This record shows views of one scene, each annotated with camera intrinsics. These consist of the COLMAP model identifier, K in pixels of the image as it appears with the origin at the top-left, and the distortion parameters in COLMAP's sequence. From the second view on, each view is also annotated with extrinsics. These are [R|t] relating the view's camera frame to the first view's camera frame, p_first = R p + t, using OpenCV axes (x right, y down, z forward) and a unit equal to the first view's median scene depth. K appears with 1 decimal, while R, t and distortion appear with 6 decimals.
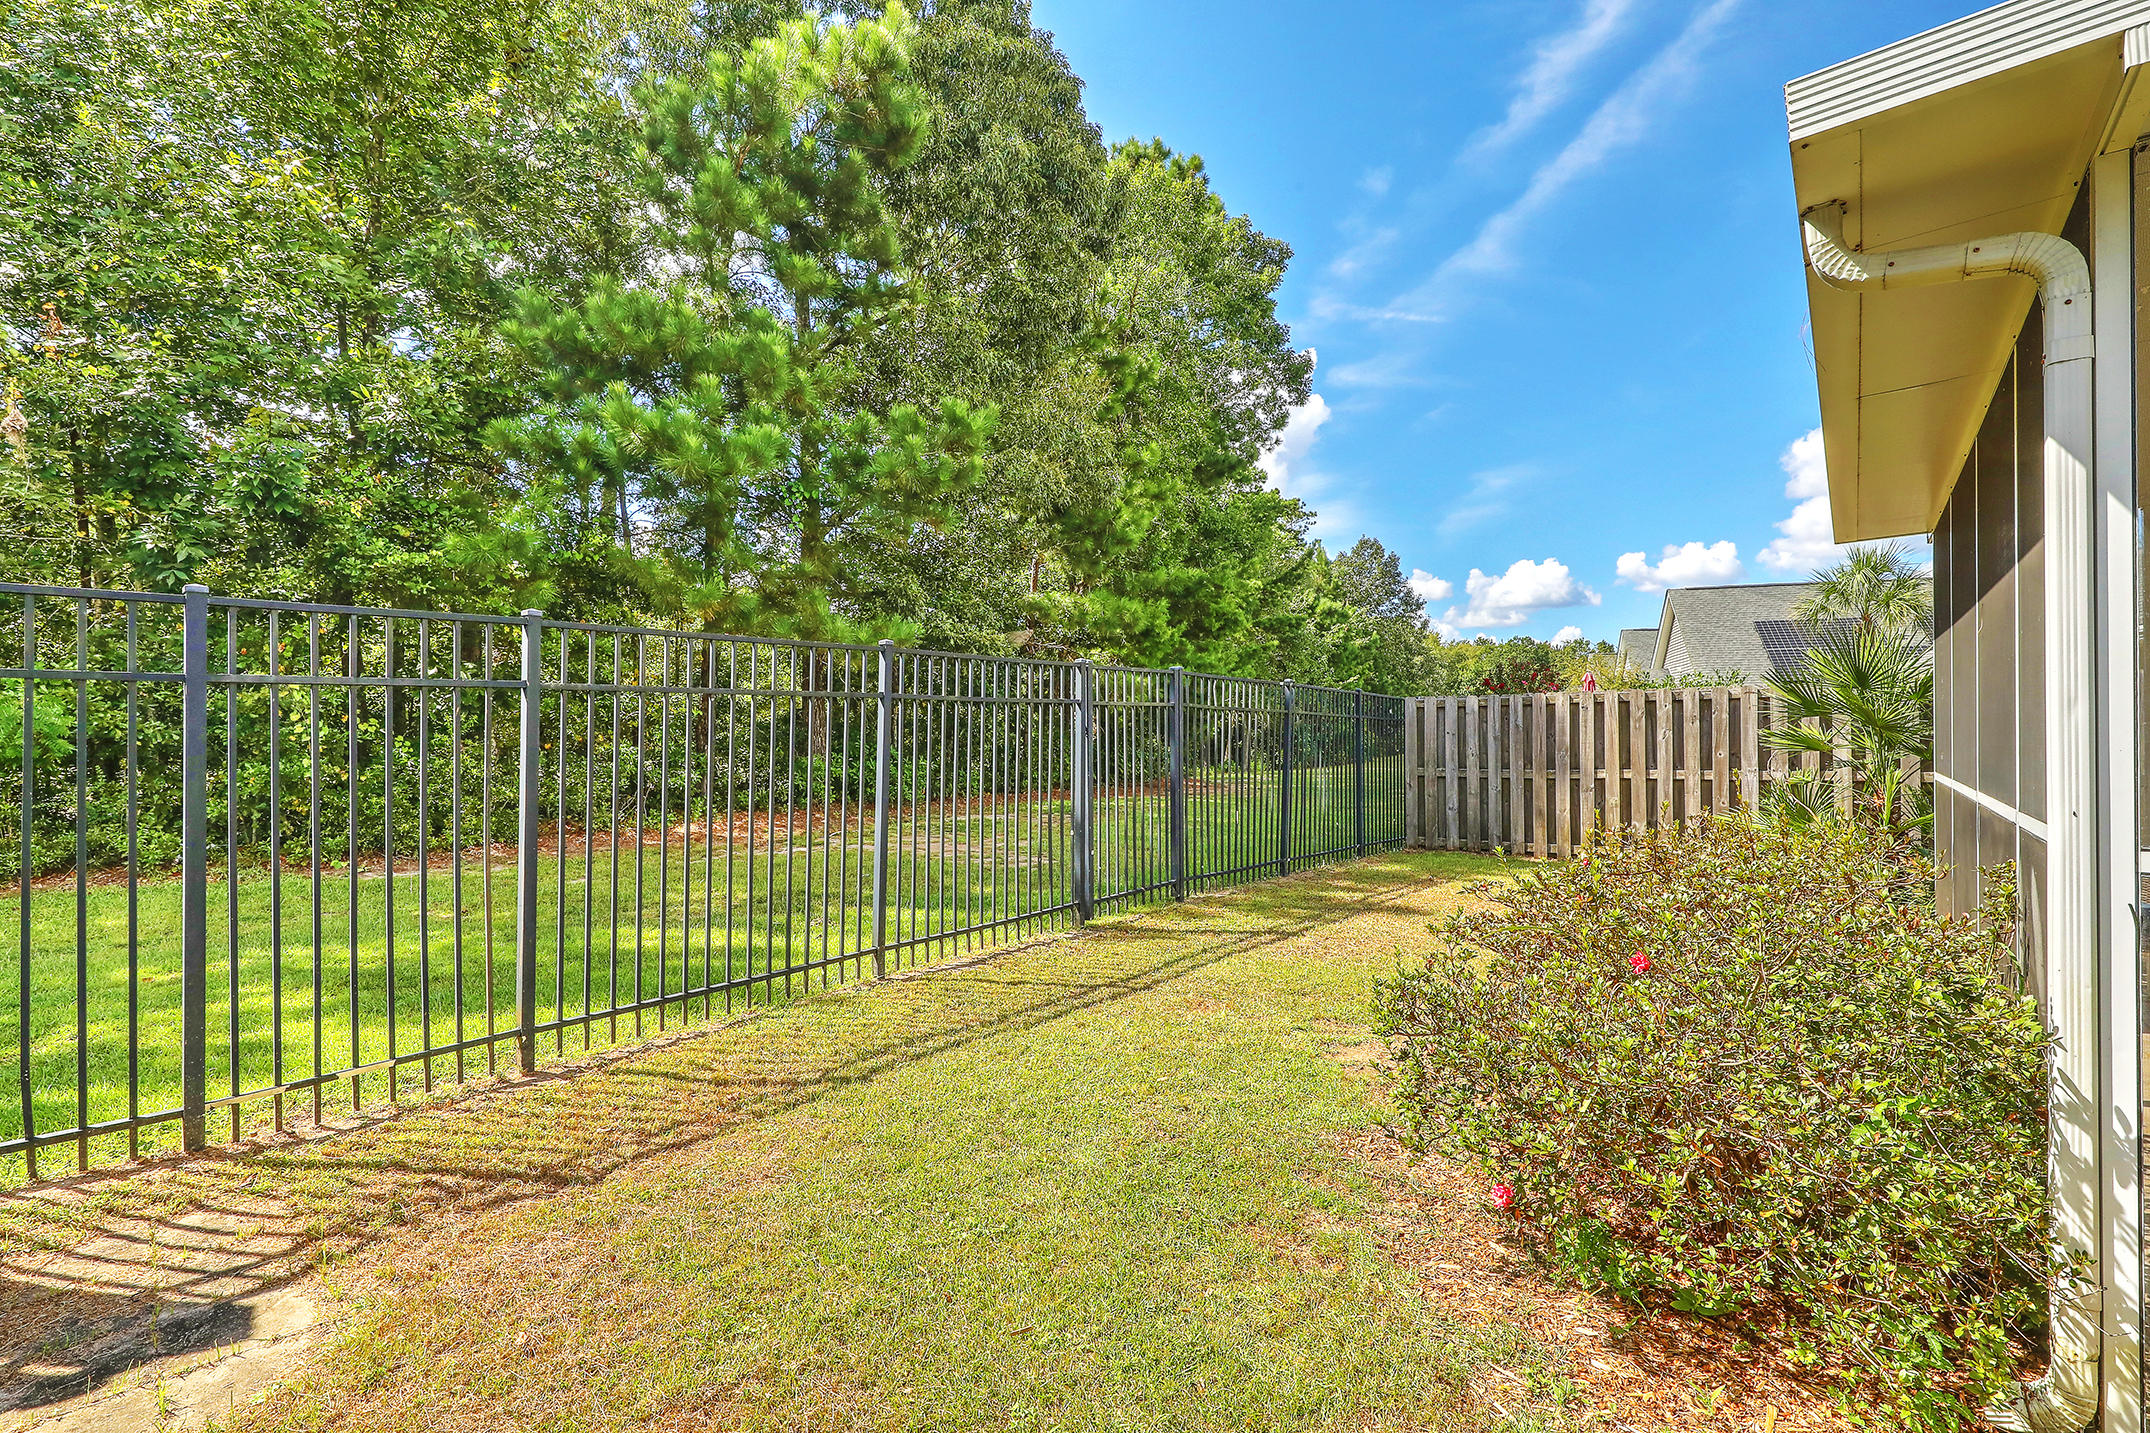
lens RADIAL K [[966.3, 0, 1075.0], [0, 966.3, 716.5], [0, 0, 1]] dist [-0.000404, 0.000173]
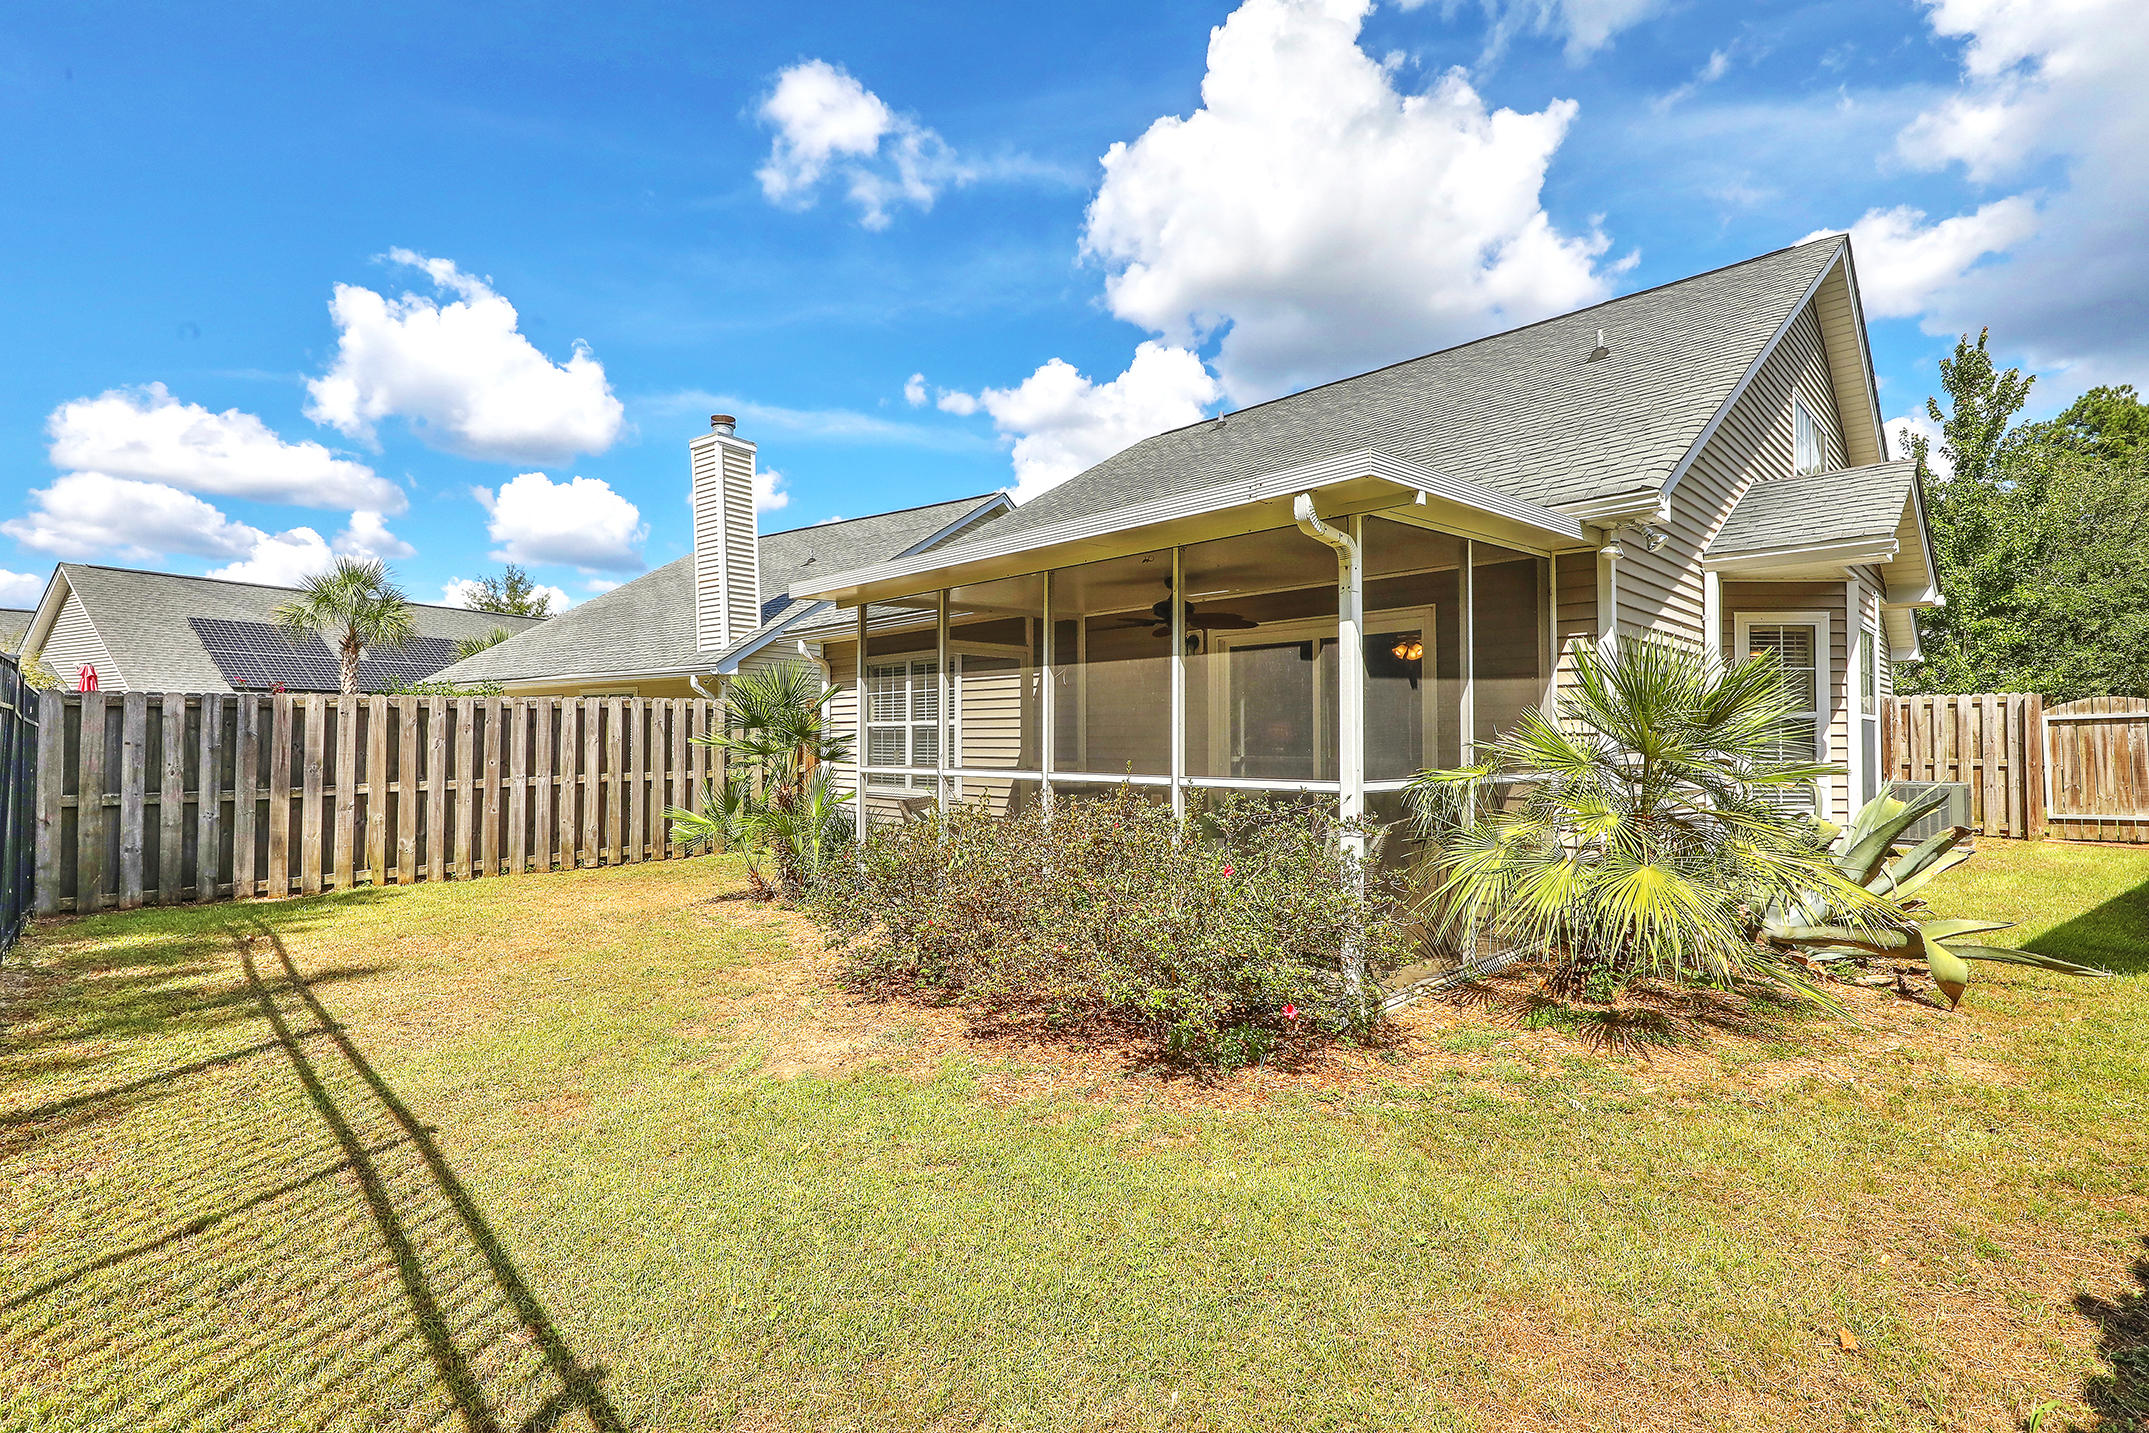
lens RADIAL K [[976.9, 0, 1078.5], [0, 976.9, 721.1], [0, 0, 1]] dist [0.001749, 0.000103]
pose [[0.114025, 0.018594, 0.993304, -0.270707], [-0.012140, 0.999776, -0.017322, 0.004795], [-0.993404, -0.010084, 0.114226, 0.244215]]
